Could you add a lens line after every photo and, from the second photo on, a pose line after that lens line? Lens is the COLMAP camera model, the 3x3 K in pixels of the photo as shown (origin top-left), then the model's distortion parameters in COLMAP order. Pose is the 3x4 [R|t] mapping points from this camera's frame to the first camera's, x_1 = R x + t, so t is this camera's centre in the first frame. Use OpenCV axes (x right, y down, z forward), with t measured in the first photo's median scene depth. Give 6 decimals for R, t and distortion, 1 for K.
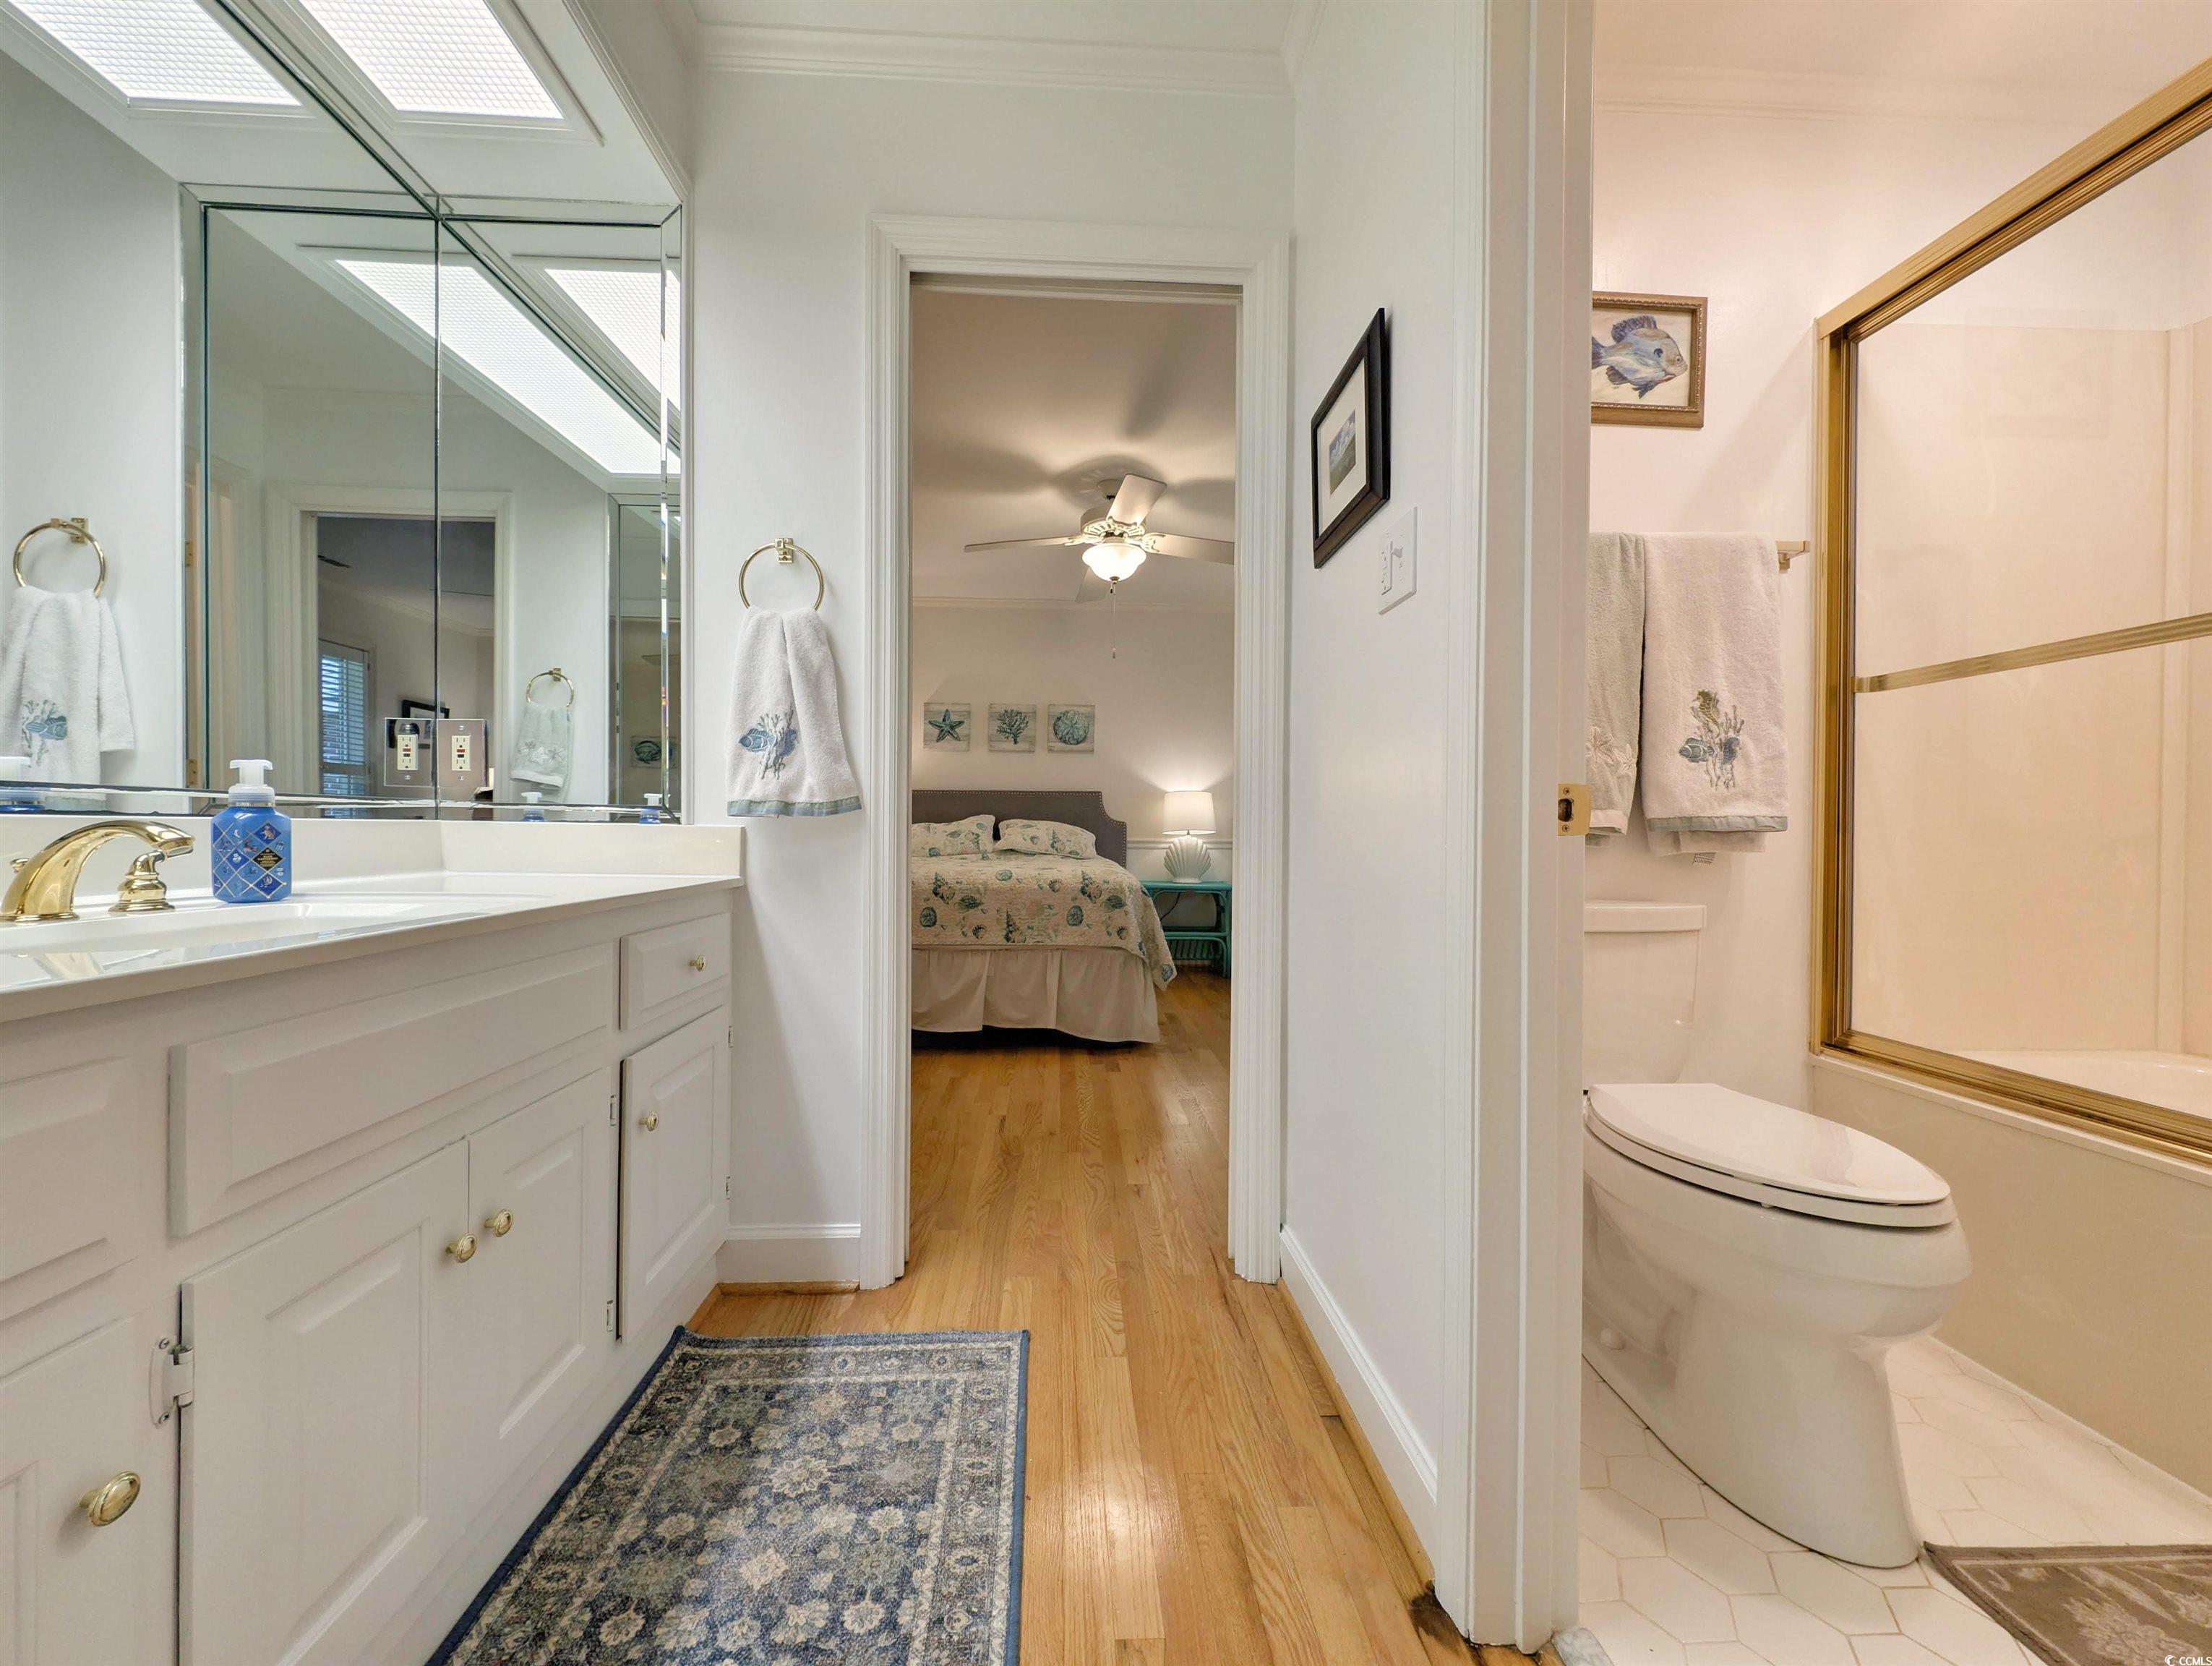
lens RADIAL K [[828.6, 0, 1098.2], [0, 828.6, 833.6], [0, 0, 1]] dist [0.023539, -0.001920]
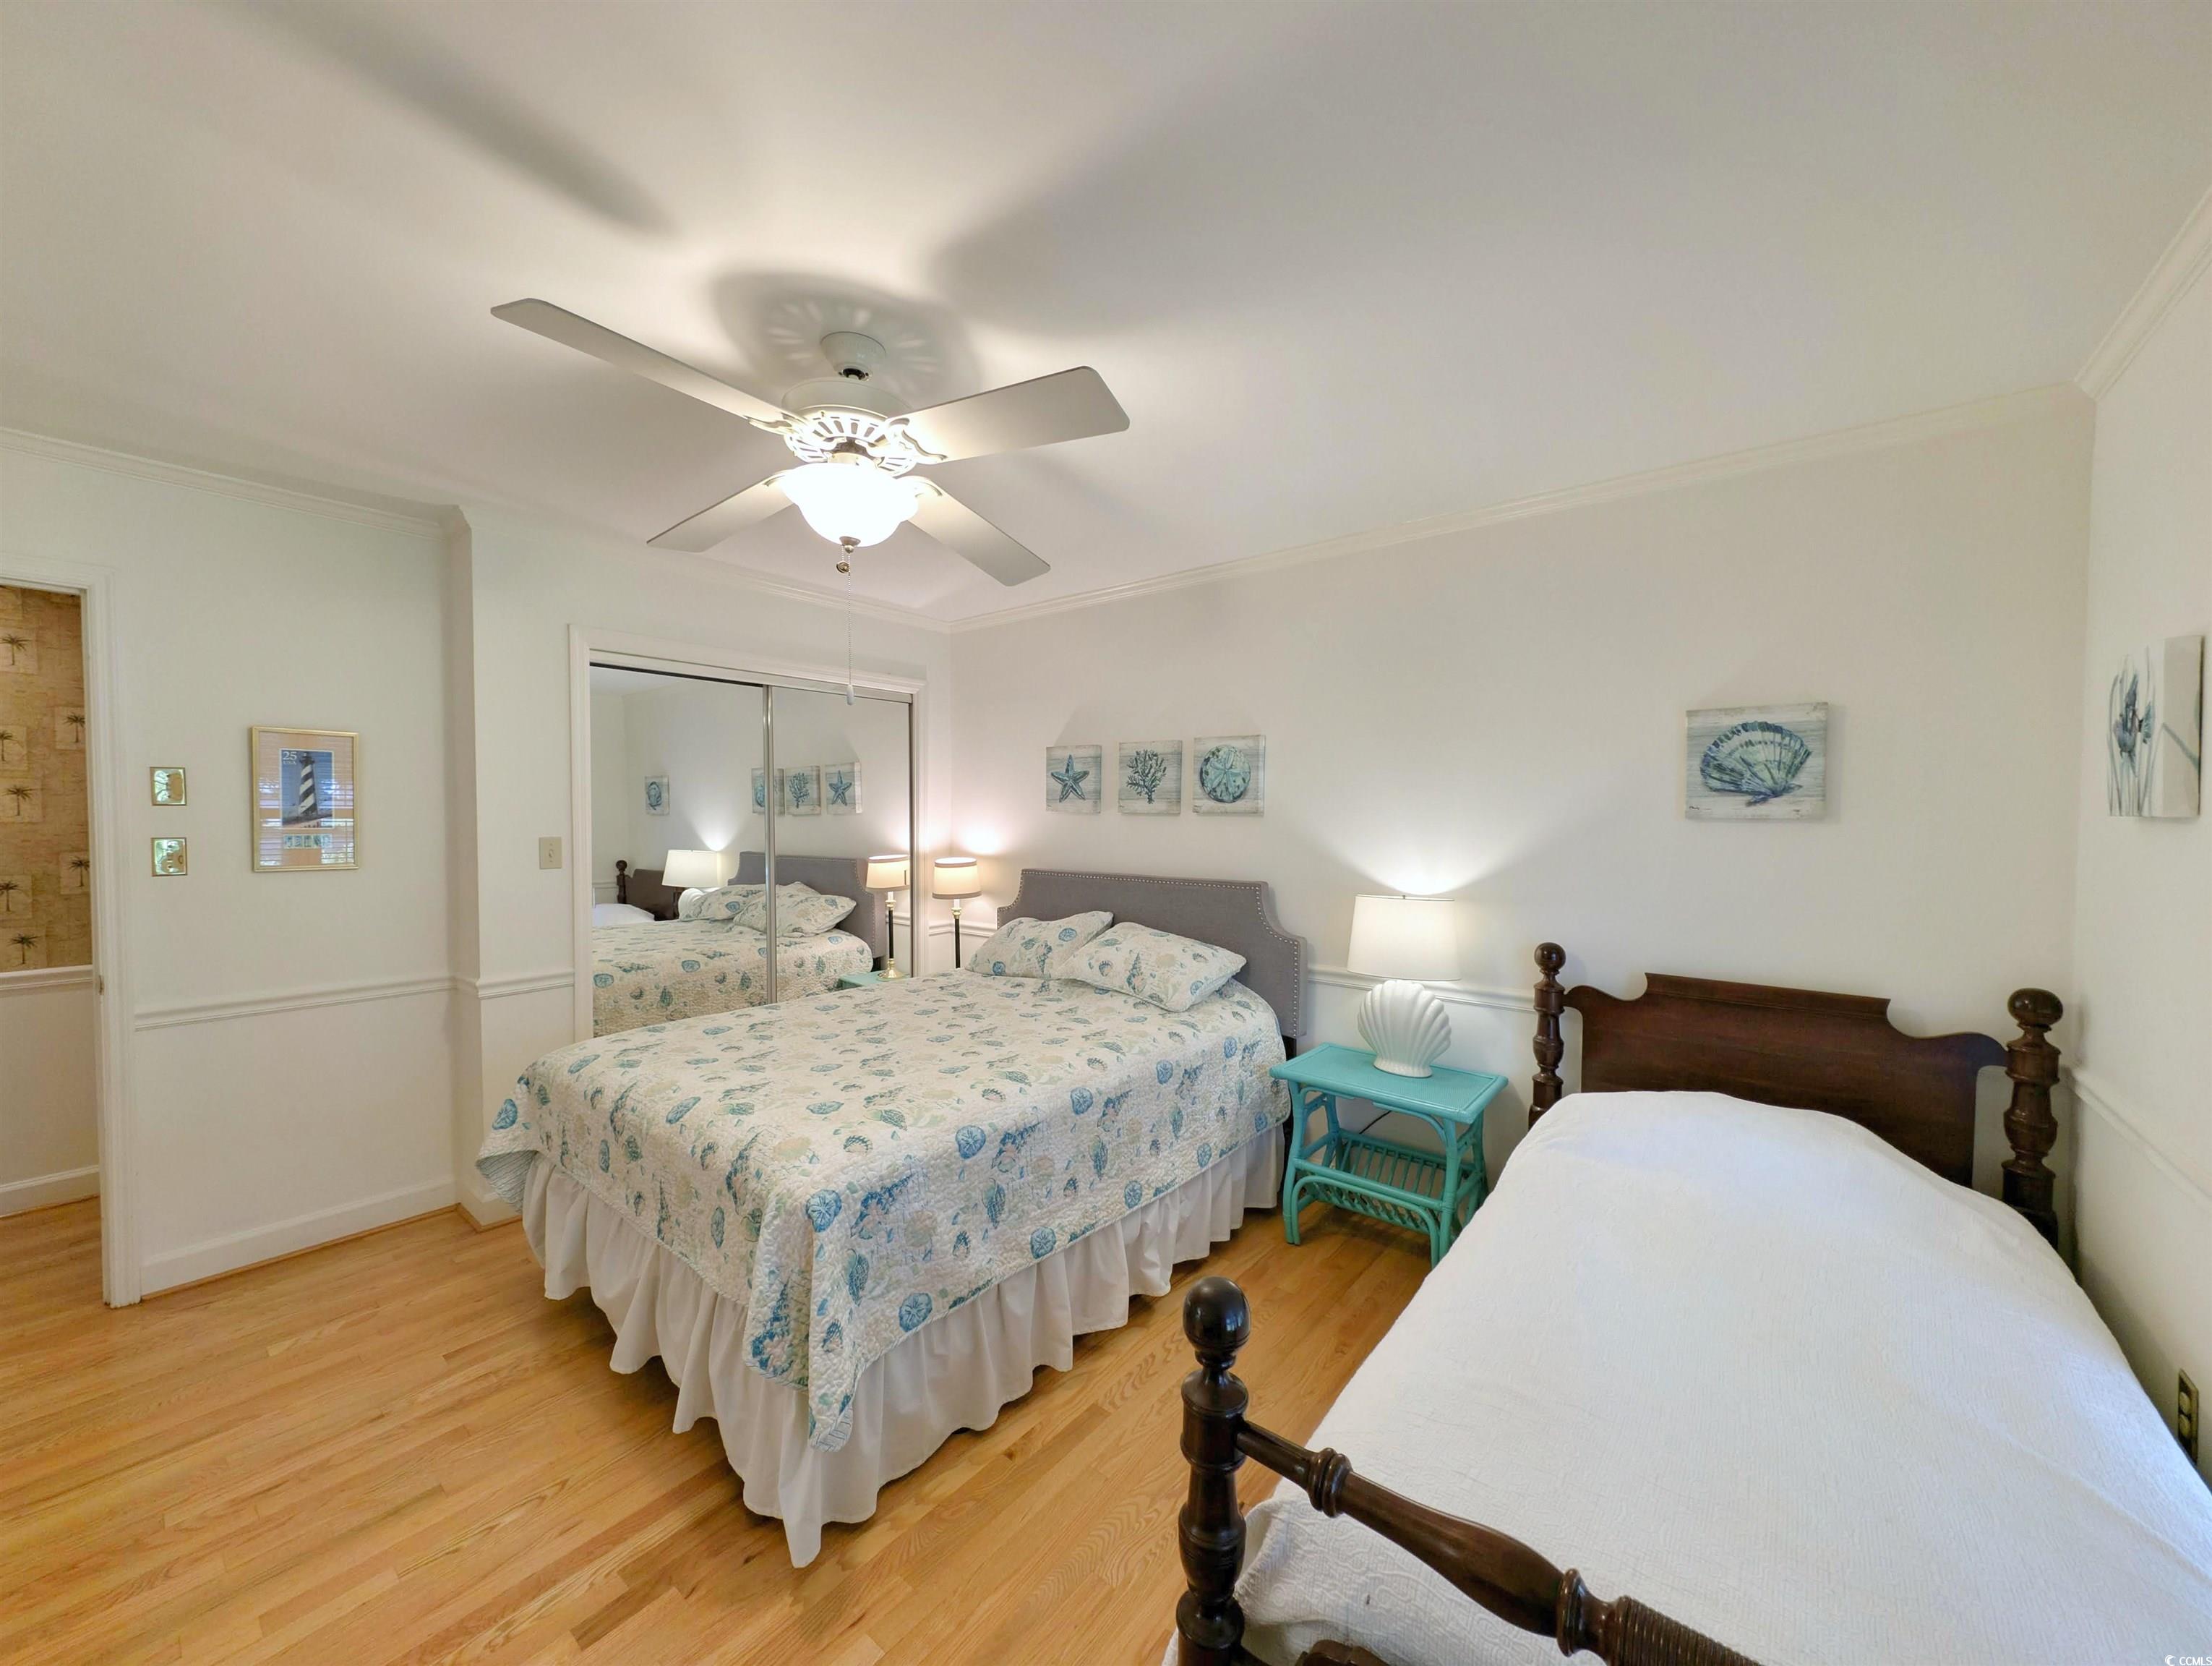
lens RADIAL K [[828.6, 0, 1103.7], [0, 828.6, 827.4], [0, 0, 1]] dist [0.023539, -0.001920]
pose [[0.737680, 0.012920, -0.675027, 0.315934], [-0.003724, 0.999880, 0.015067, -0.098806], [0.675140, -0.008601, 0.737639, 0.494036]]
